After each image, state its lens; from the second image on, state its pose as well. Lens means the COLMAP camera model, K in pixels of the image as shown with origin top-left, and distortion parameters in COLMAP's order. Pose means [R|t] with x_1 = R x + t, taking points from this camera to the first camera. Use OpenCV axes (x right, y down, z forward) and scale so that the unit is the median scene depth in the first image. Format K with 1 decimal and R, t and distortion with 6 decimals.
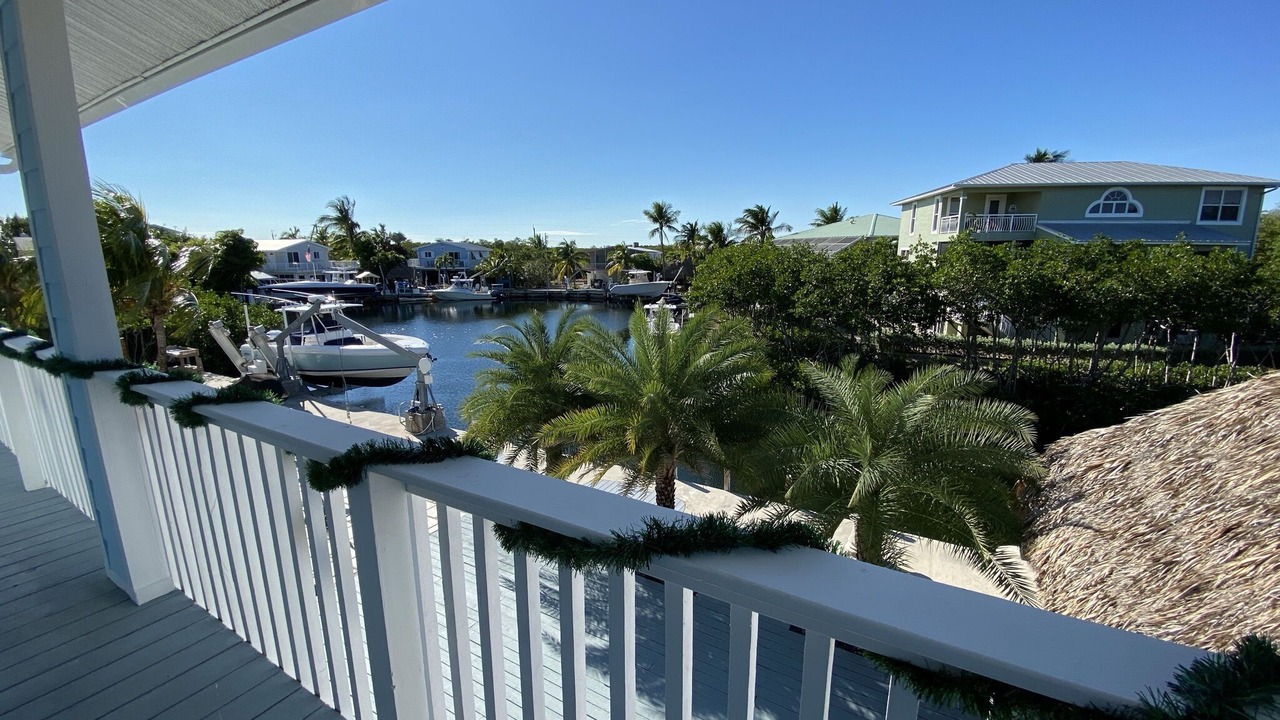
lens RADIAL K [[507.4, 0, 649.6], [0, 507.4, 371.4], [0, 0, 1]] dist [-0.002500, -0.012192]
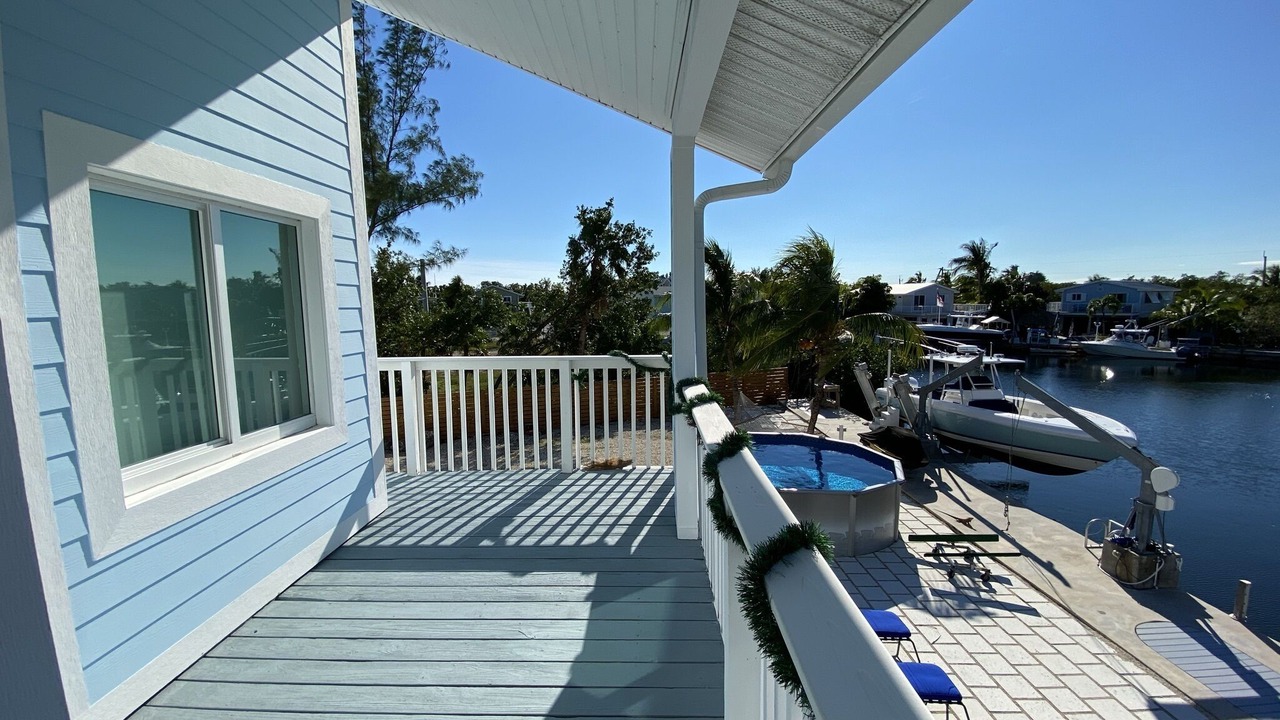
lens RADIAL K [[507.4, 0, 638.5], [0, 507.4, 365.7], [0, 0, 1]] dist [-0.002500, -0.012192]
pose [[0.466638, 0.105384, -0.878148, -0.128935], [-0.185994, 0.982366, 0.019056, -0.022672], [0.864671, 0.154437, 0.478010, 0.085164]]
